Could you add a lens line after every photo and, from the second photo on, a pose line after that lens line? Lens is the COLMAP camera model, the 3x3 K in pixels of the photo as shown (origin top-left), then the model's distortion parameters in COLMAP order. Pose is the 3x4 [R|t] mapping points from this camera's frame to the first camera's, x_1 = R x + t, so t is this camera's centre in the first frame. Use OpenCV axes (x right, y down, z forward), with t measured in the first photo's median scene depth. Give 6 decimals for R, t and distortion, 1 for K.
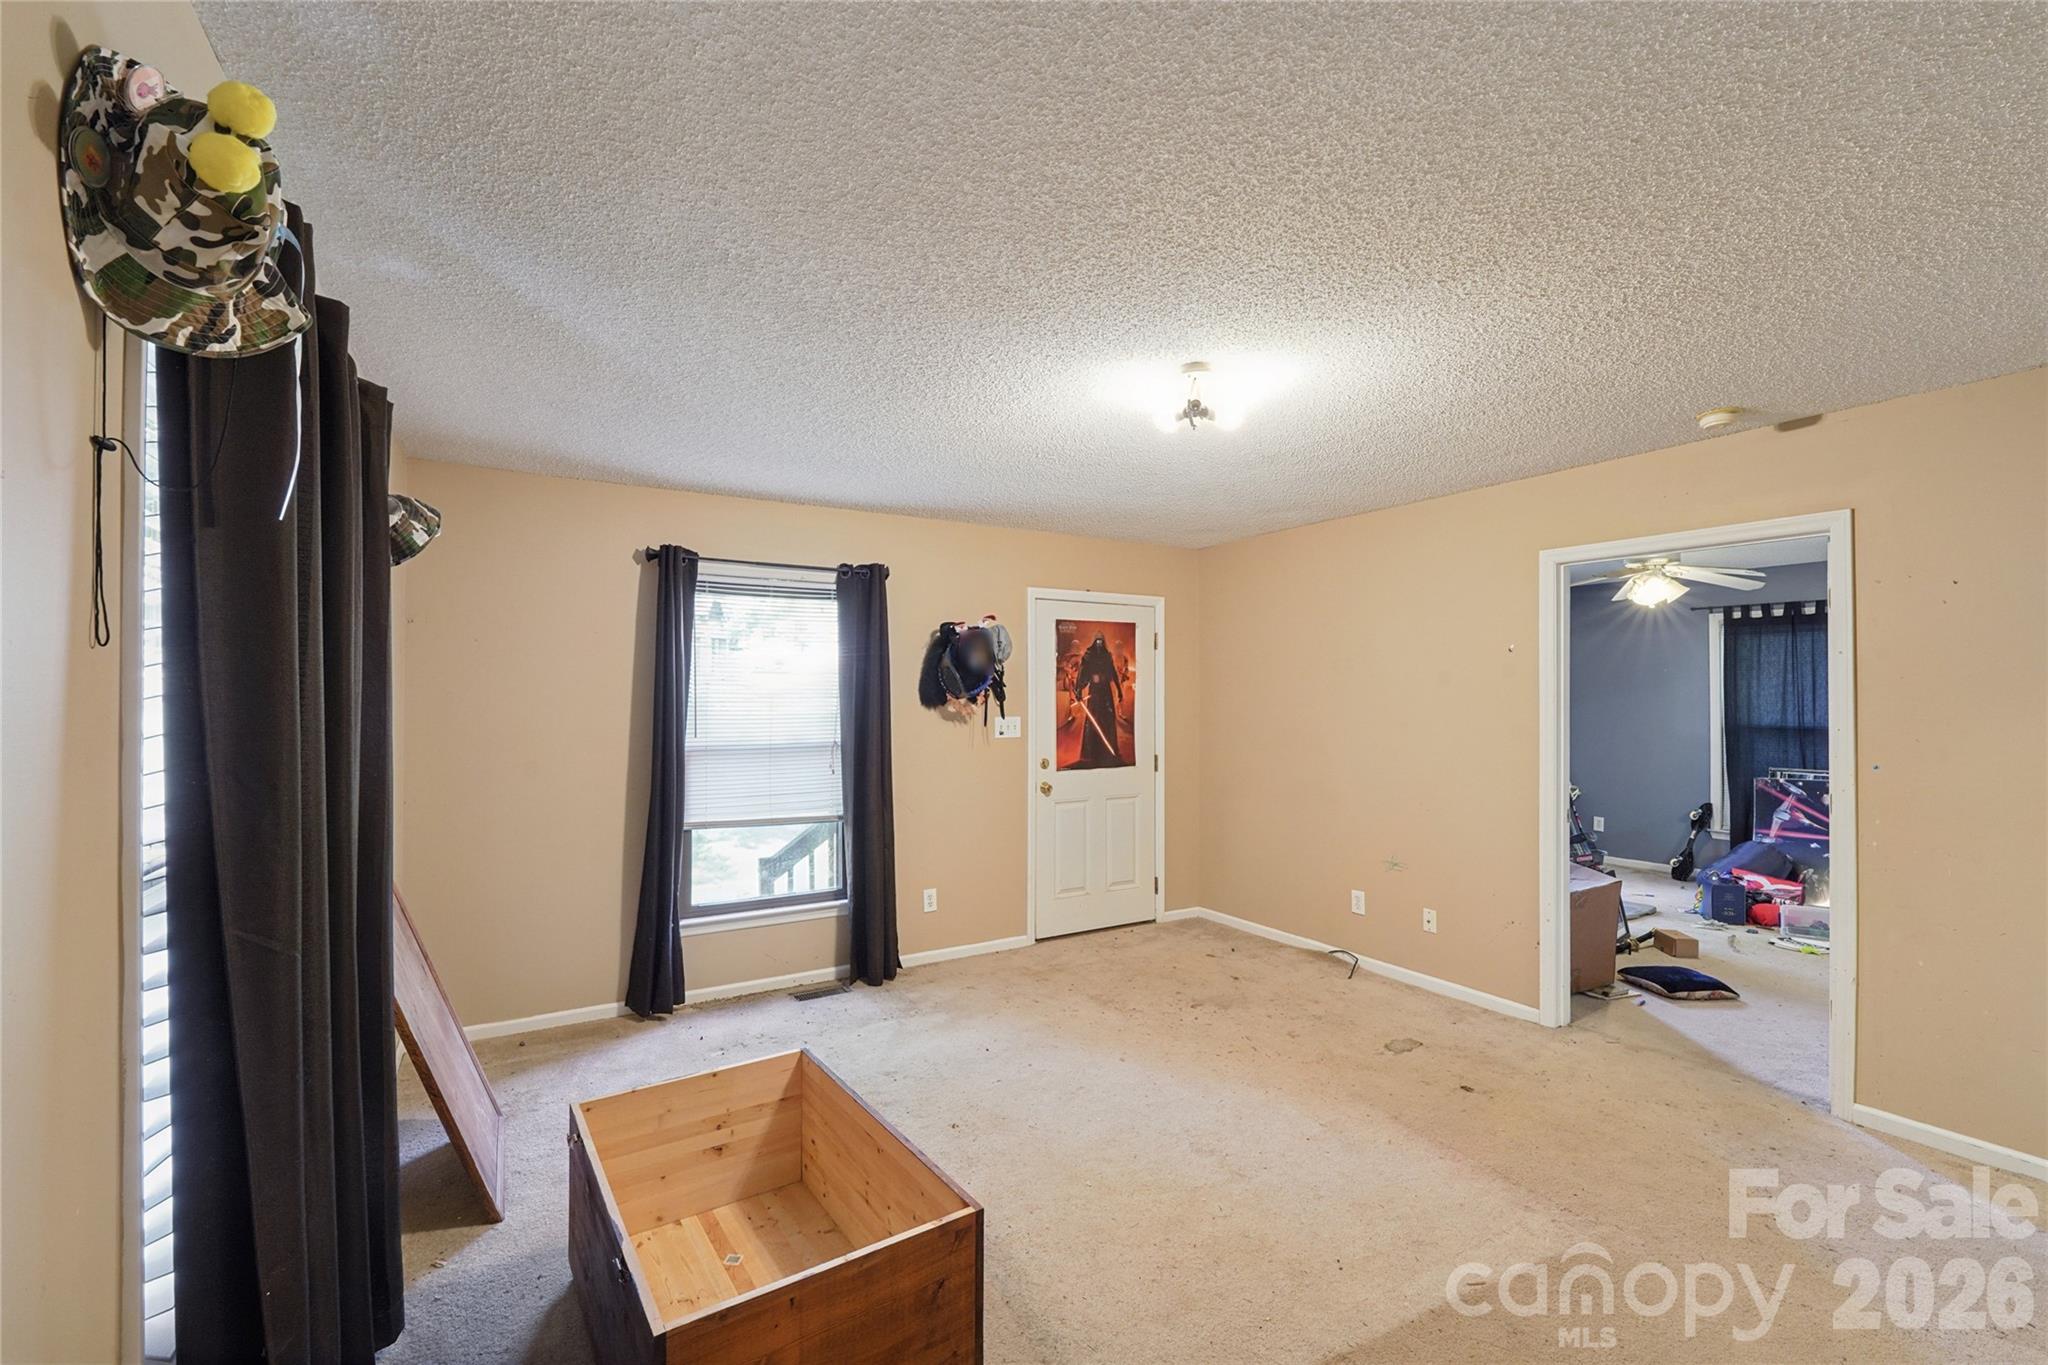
lens RADIAL K [[848.7, 0, 1032.8], [0, 848.7, 687.1], [0, 0, 1]] dist [-0.005634, -0.001911]
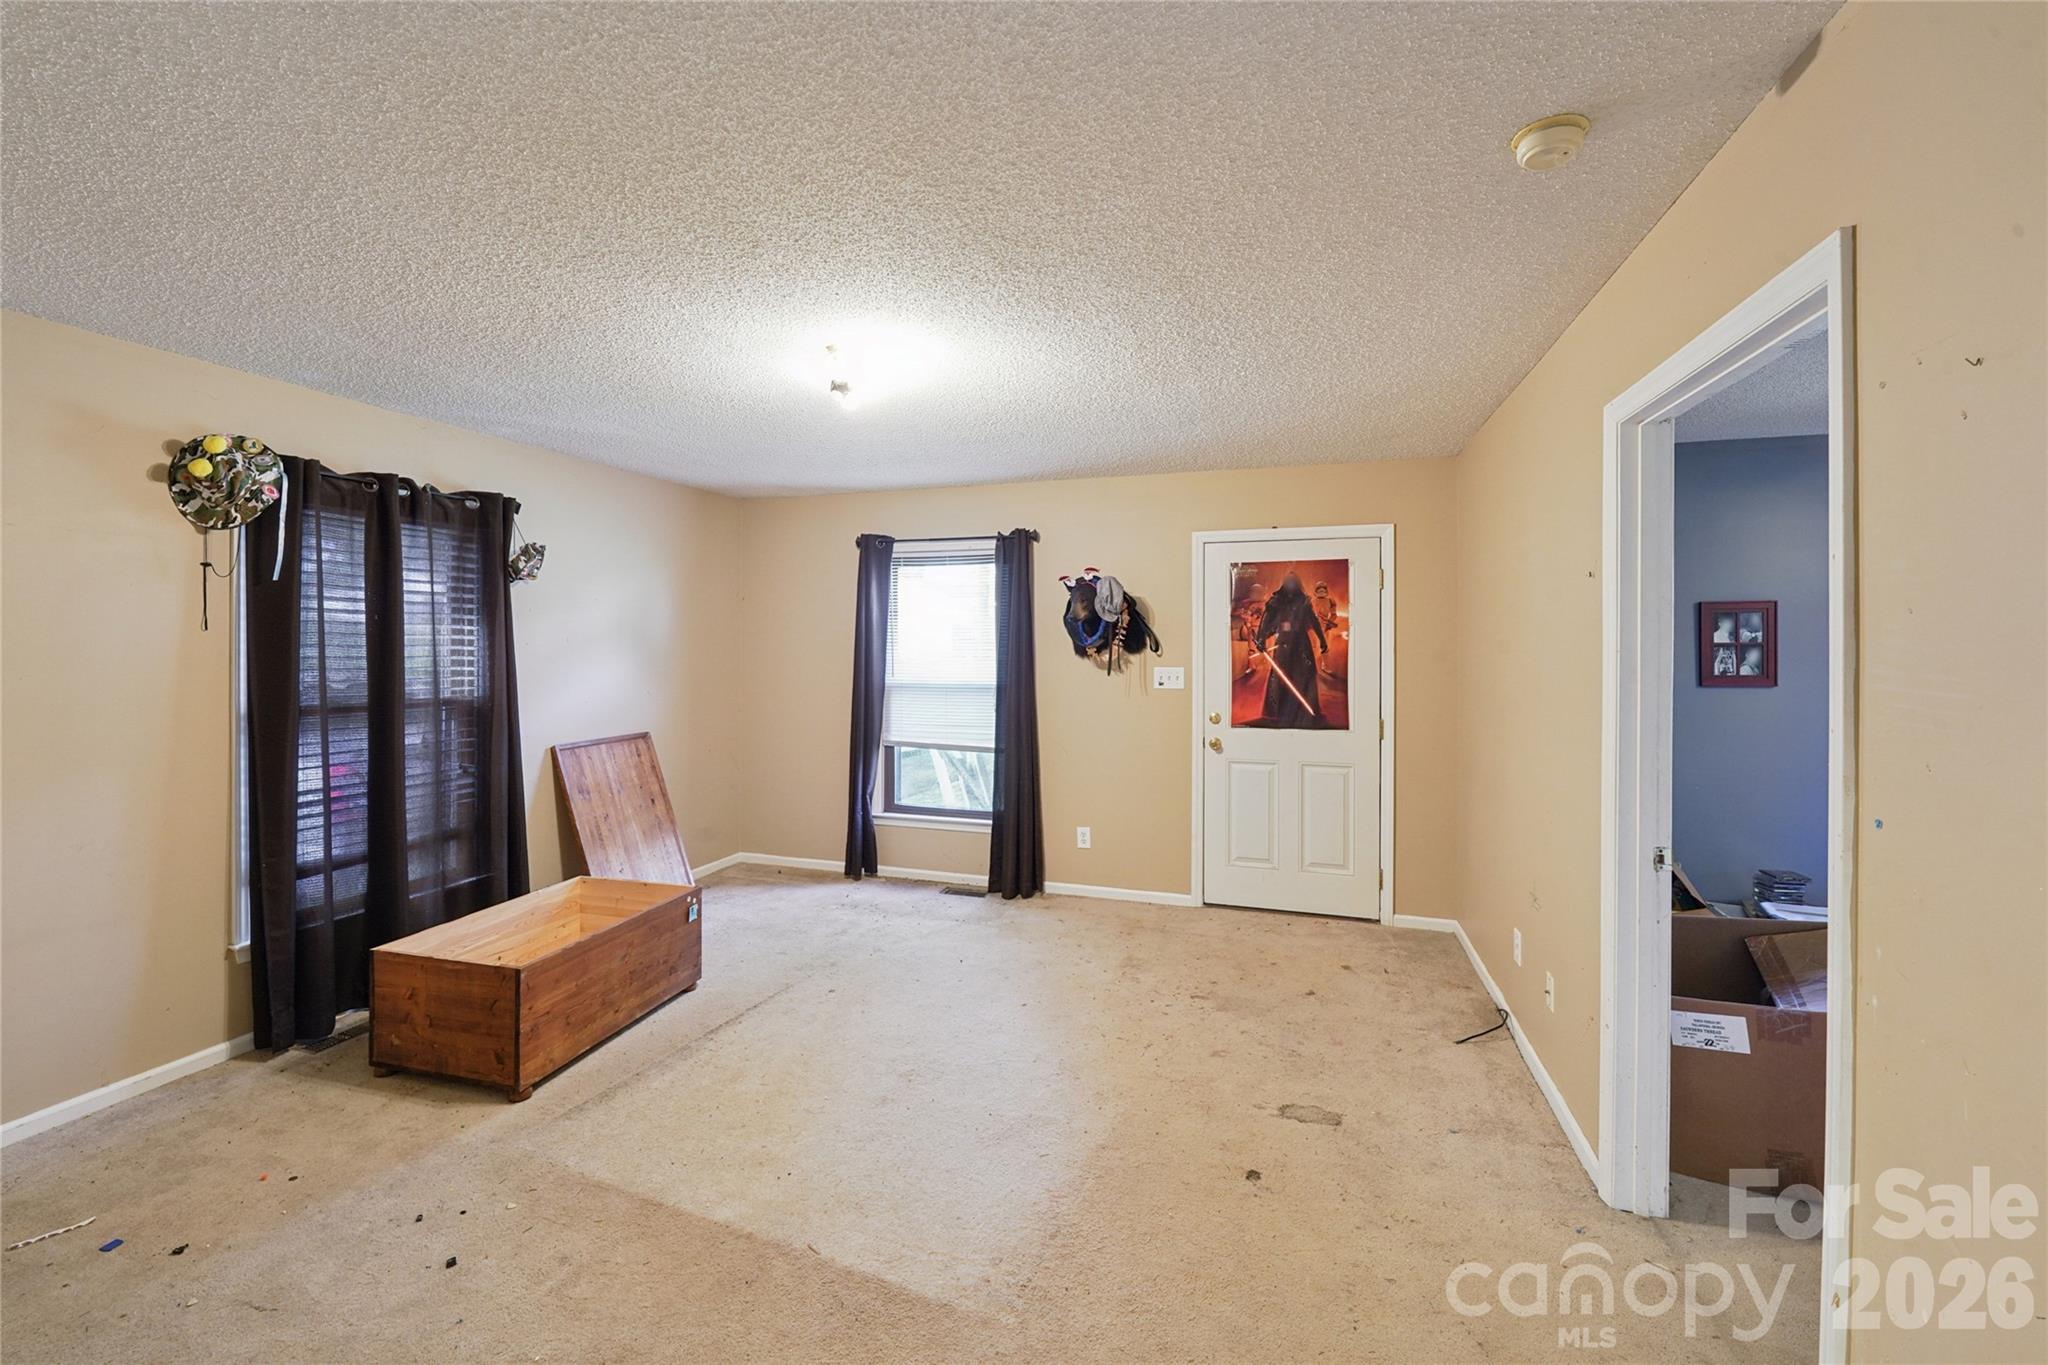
lens RADIAL K [[848.7, 0, 1009.7], [0, 848.7, 645.2], [0, 0, 1]] dist [-0.005634, -0.001911]
pose [[0.655332, 0.003308, -0.755333, 0.623014], [0.006043, 0.999935, 0.009622, -0.000991], [0.755317, -0.010870, 0.655270, 0.235402]]
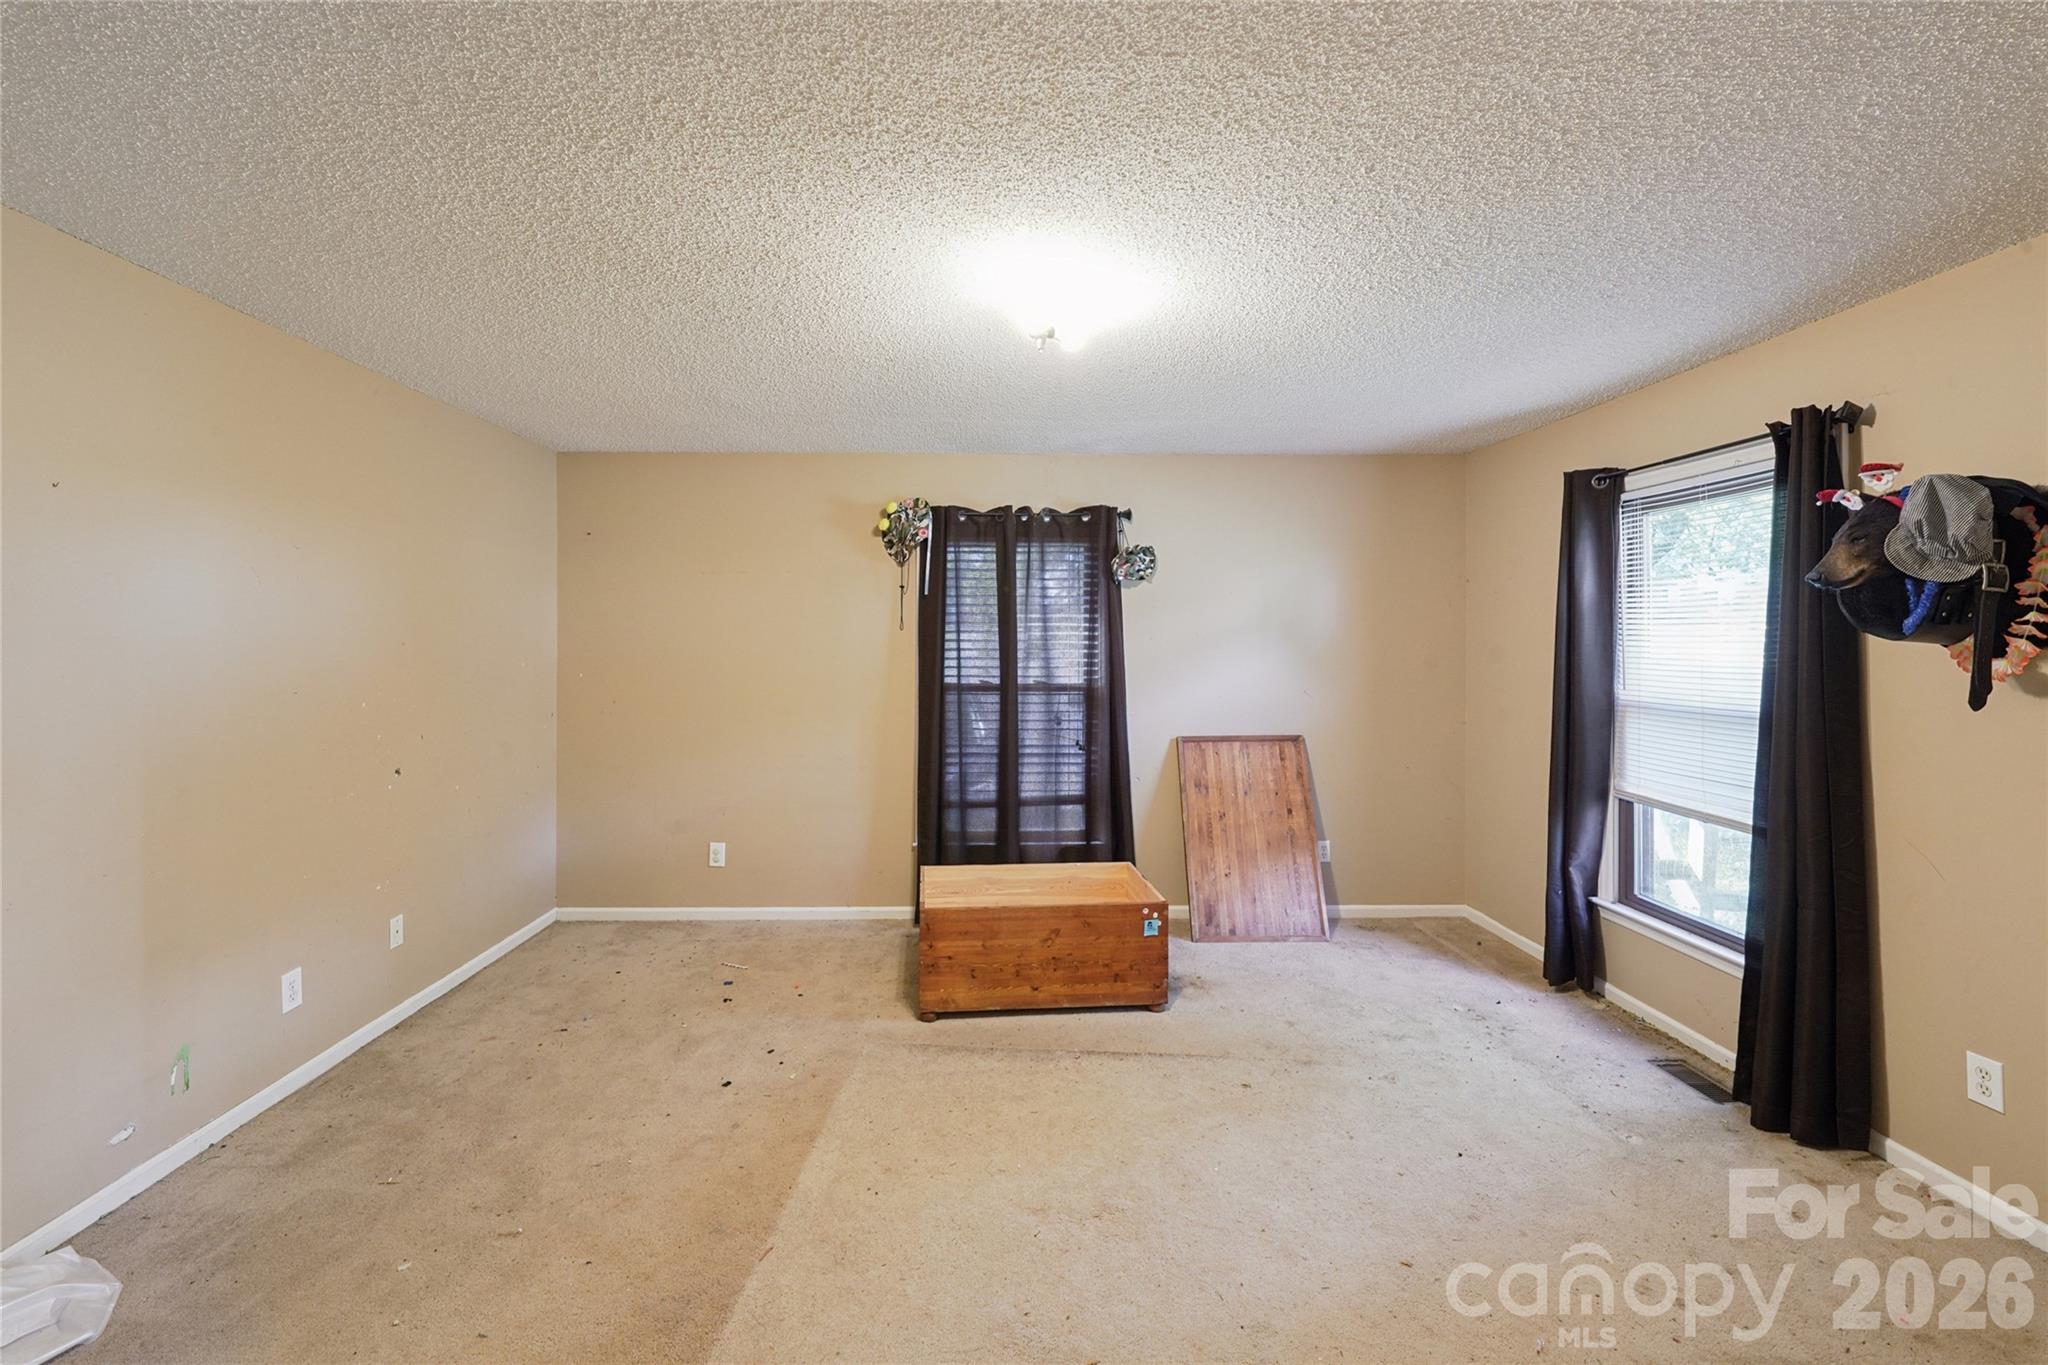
lens RADIAL K [[848.7, 0, 988.4], [0, 848.7, 635.6], [0, 0, 1]] dist [-0.005634, -0.001911]
pose [[-0.489192, -0.005074, -0.872161, 0.545921], [0.008699, 0.999905, -0.010696, 0.008066], [0.872133, -0.012819, -0.489101, 0.752570]]
